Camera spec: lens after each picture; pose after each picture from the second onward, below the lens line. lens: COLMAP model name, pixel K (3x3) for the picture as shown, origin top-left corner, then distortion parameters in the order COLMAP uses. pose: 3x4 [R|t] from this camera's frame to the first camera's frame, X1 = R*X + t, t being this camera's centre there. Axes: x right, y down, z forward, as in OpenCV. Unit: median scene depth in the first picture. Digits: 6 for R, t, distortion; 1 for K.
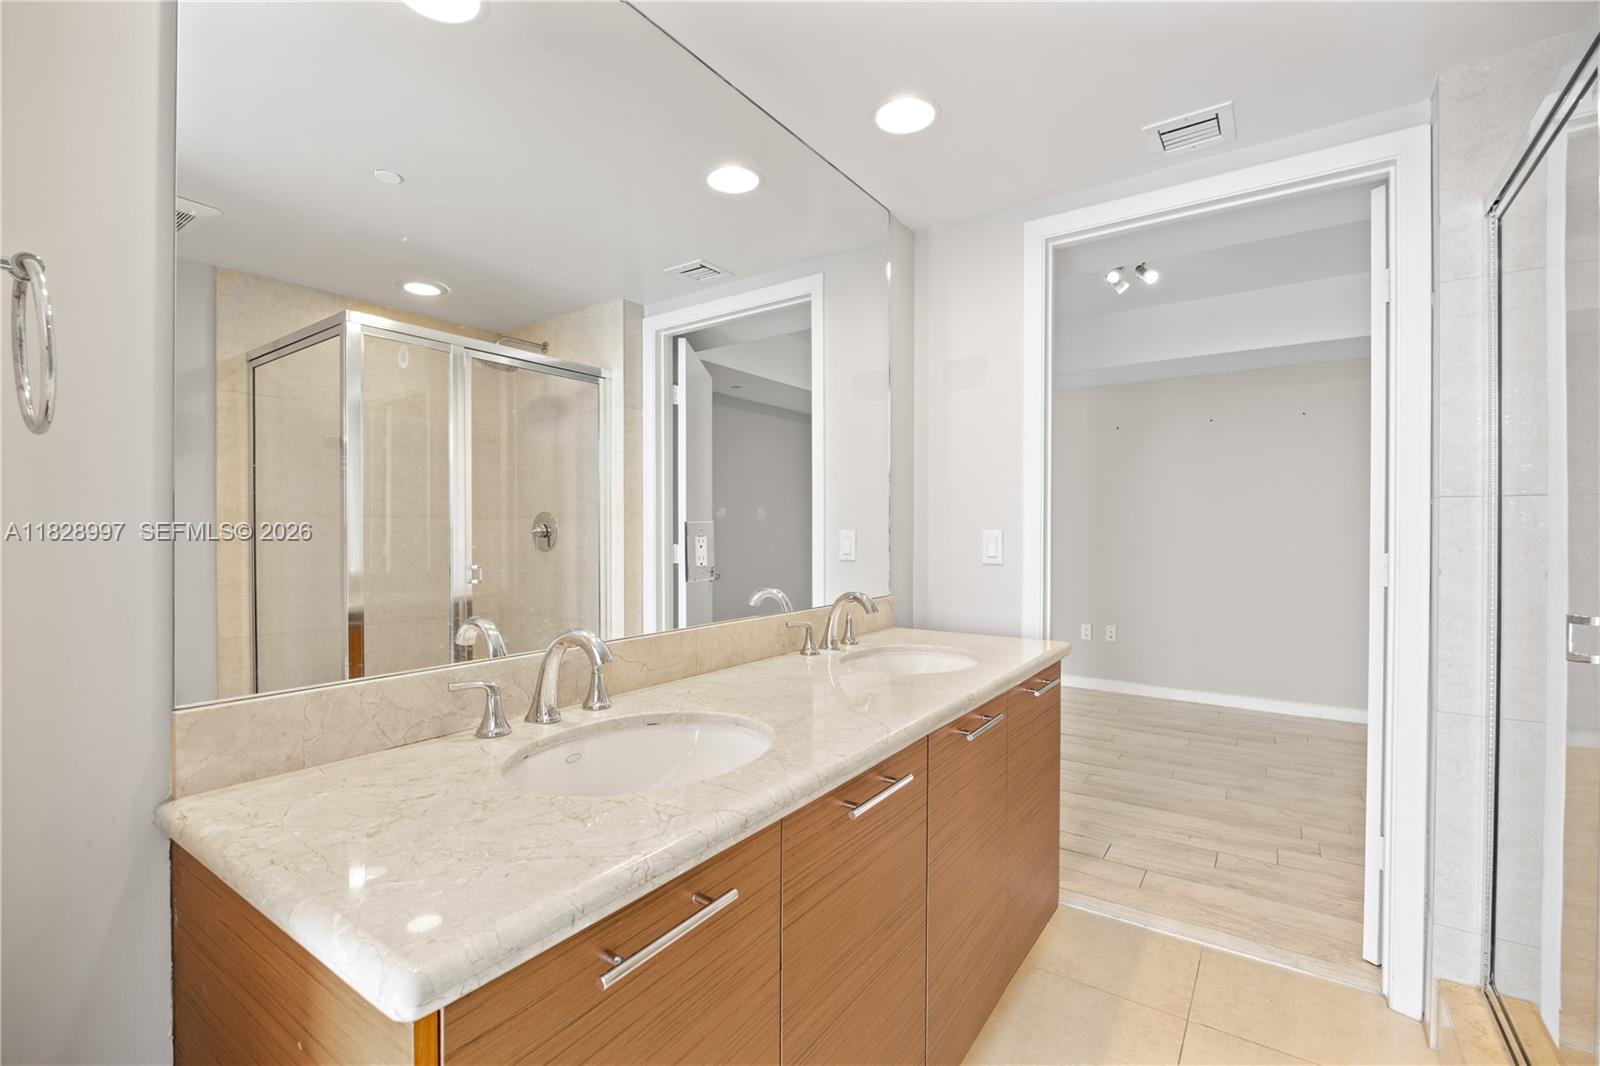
lens RADIAL K [[707.5, 0, 798.1], [0, 707.5, 541.1], [0, 0, 1]] dist [-0.003107, -0.000603]
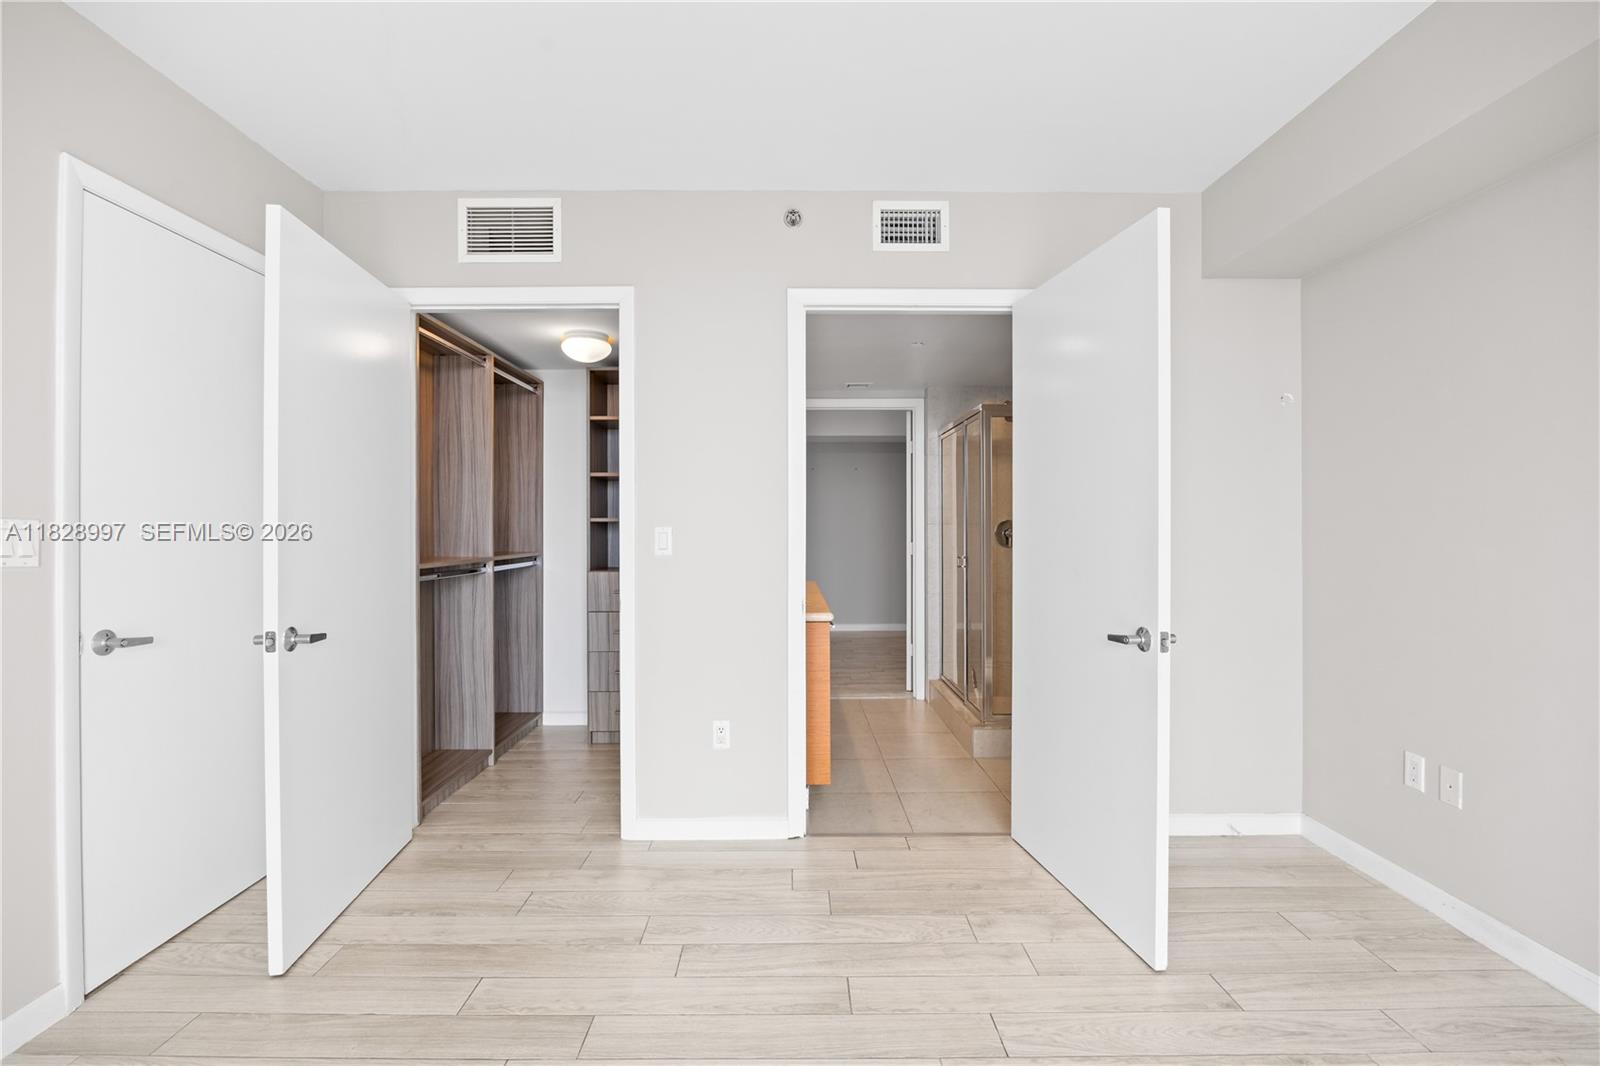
lens RADIAL K [[707.5, 0, 799.7], [0, 707.5, 529.4], [0, 0, 1]] dist [-0.003107, -0.000603]
pose [[0.822068, -0.006479, 0.569352, -1.282453], [0.008702, 0.999961, -0.001186, -0.041243], [-0.569322, 0.005929, 0.822093, -1.195810]]
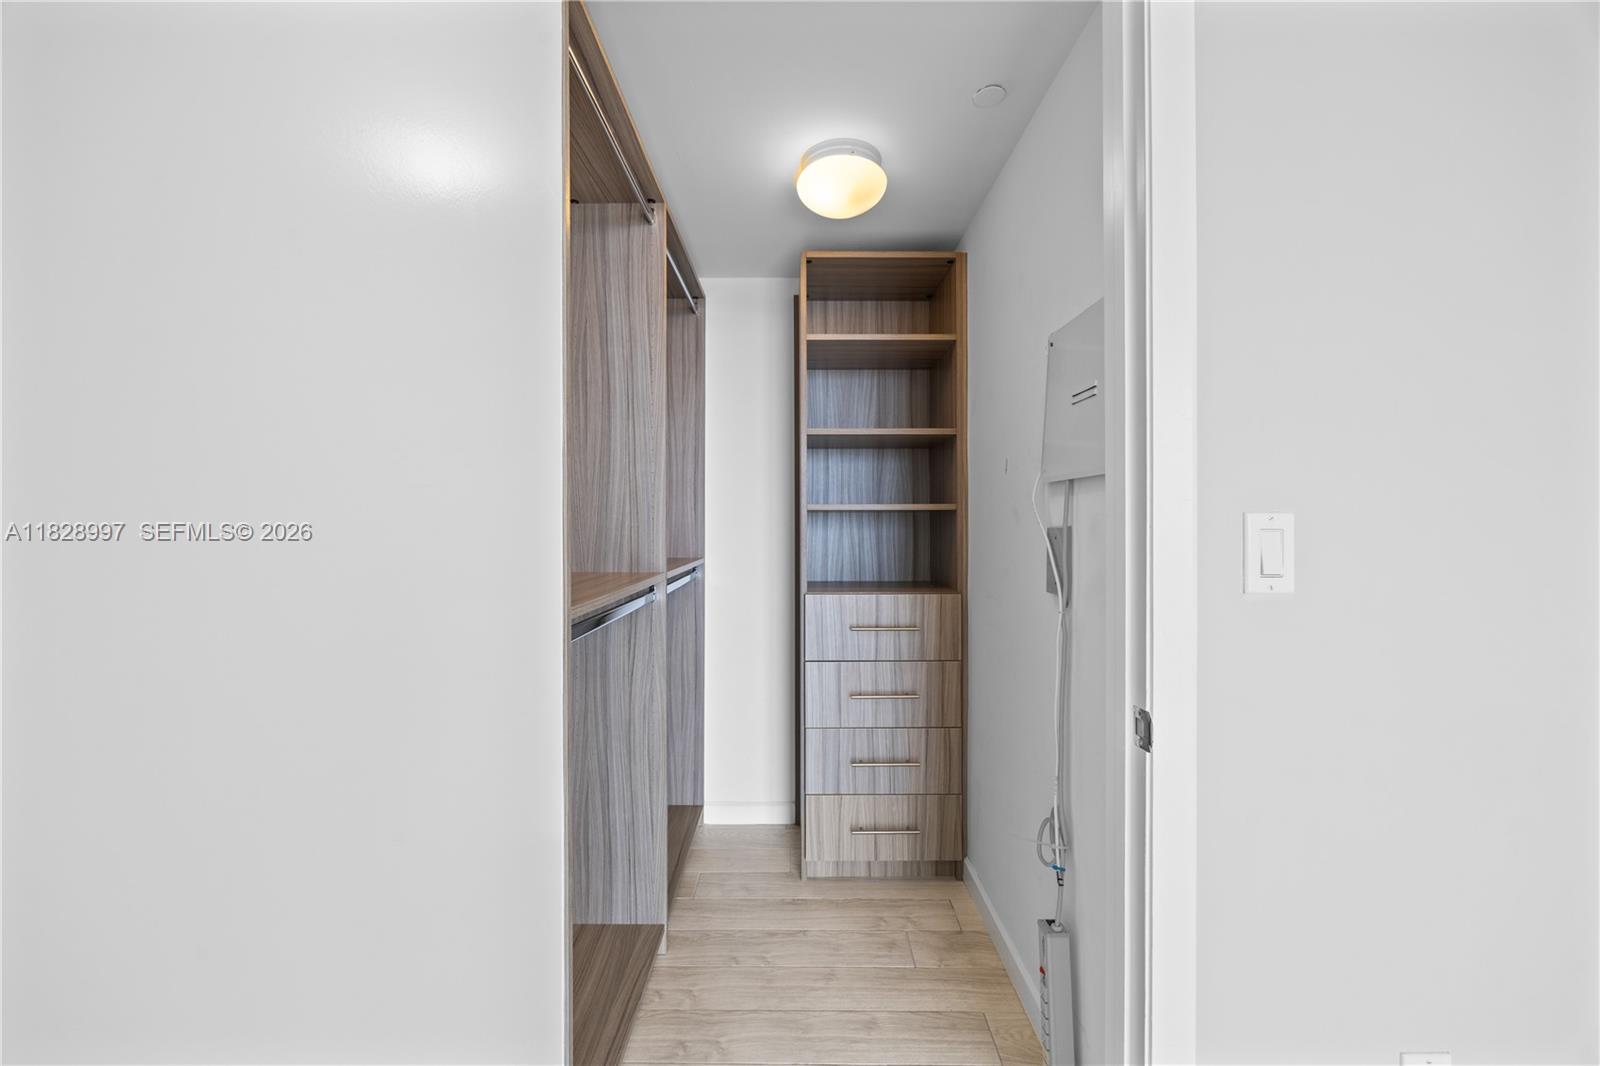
lens RADIAL K [[610.7, 0, 802.1], [0, 610.7, 529.1], [0, 0, 1]] dist [0.006875, -0.000086]
pose [[0.825054, -0.006400, 0.565018, -1.021393], [0.005137, 0.999979, 0.003825, -0.045737], [-0.565031, -0.000253, 0.825070, 3.830652]]
